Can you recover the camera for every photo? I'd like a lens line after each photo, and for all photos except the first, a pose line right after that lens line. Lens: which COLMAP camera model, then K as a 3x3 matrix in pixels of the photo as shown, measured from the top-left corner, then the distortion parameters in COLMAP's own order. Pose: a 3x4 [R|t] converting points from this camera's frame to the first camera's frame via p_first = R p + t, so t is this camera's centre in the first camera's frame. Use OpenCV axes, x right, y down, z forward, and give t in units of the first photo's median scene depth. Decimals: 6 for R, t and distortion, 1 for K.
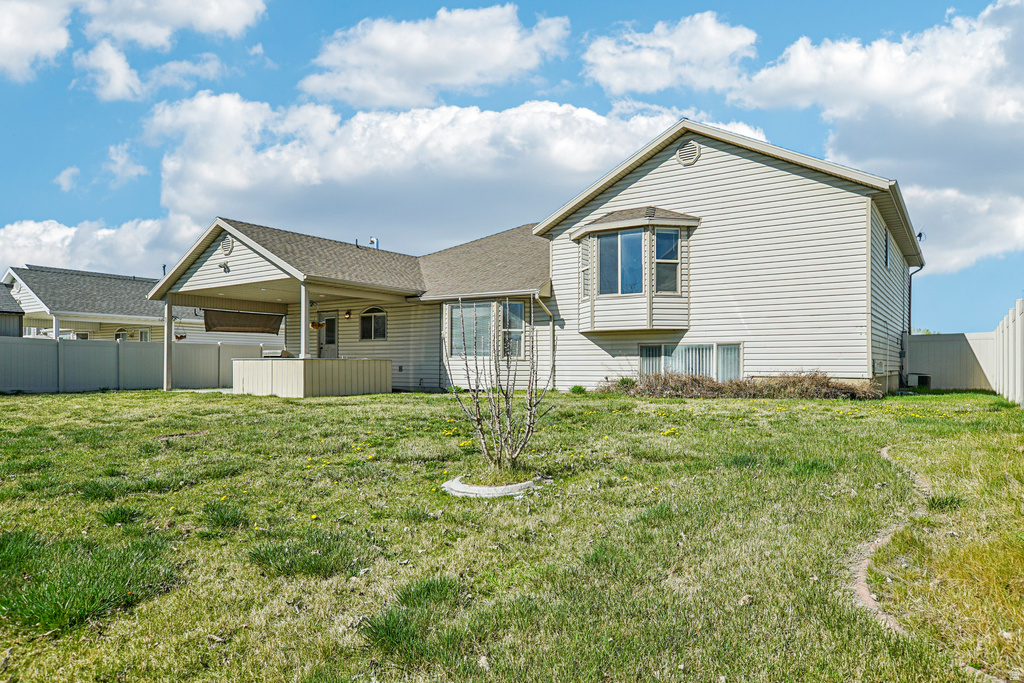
lens RADIAL K [[672.0, 0, 510.3], [0, 672.0, 371.0], [0, 0, 1]] dist [0.005244, 0.001169]
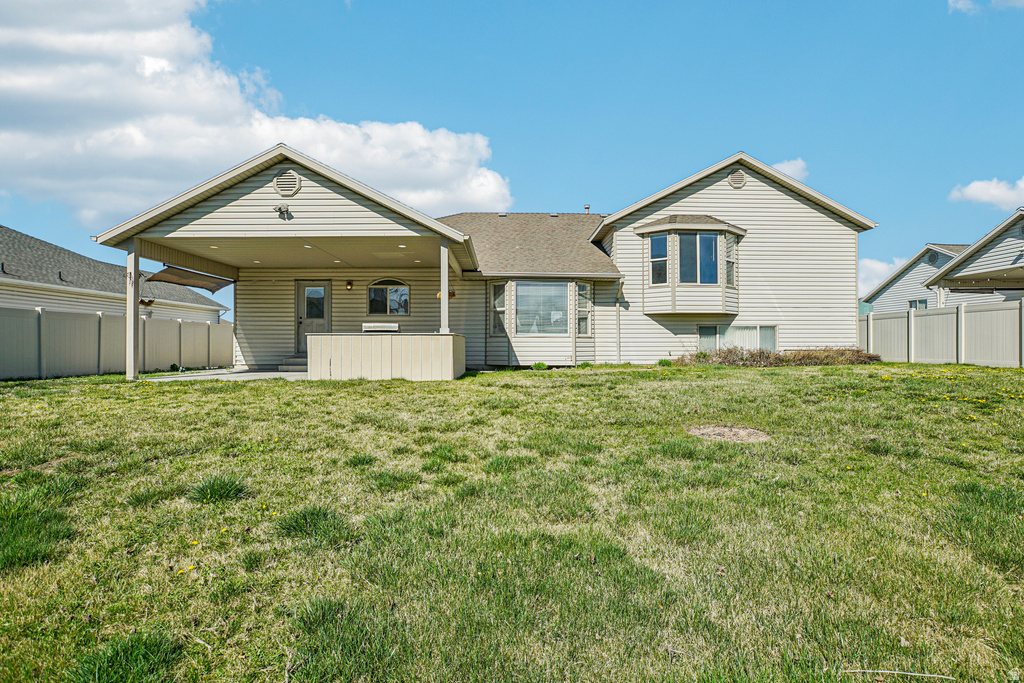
lens RADIAL K [[508.6, 0, 507.9], [0, 508.6, 345.2], [0, 0, 1]] dist [-0.034728, 0.008535]
pose [[0.805771, -0.002981, 0.592219, -0.615019], [0.006522, 0.999971, -0.003840, -0.001286], [-0.592191, 0.006956, 0.805768, 0.439766]]
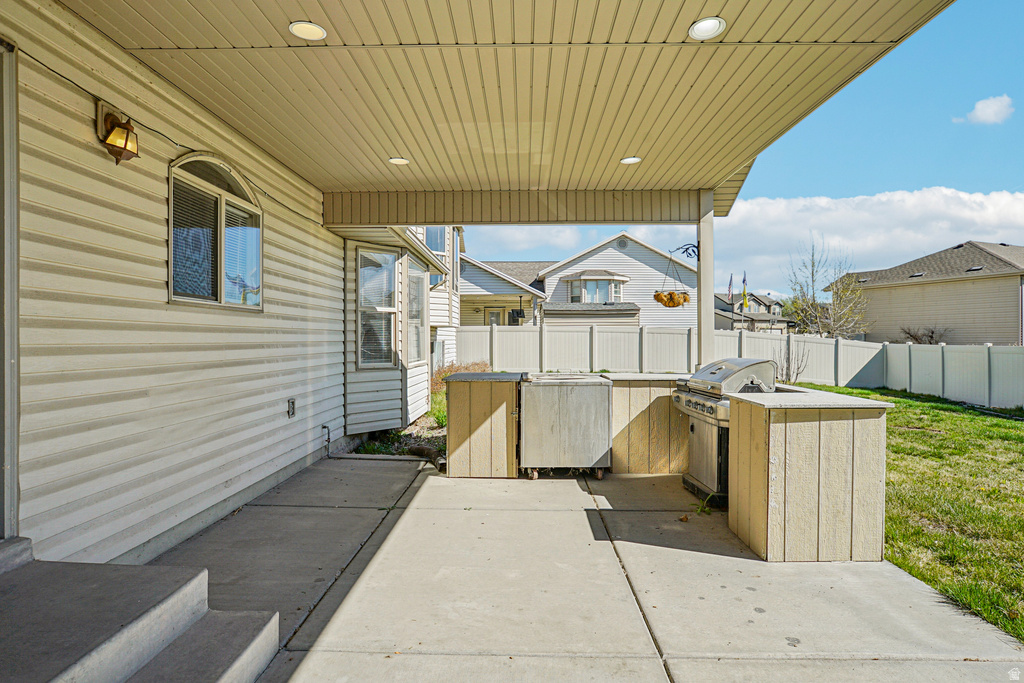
lens RADIAL K [[561.0, 0, 513.0], [0, 561.0, 338.9], [0, 0, 1]] dist [0.000581, 0.000836]
pose [[-0.572705, -0.001928, 0.819759, -0.535670], [0.005639, 0.999964, 0.006291, -0.044942], [-0.819742, 0.008226, -0.572674, 1.311808]]
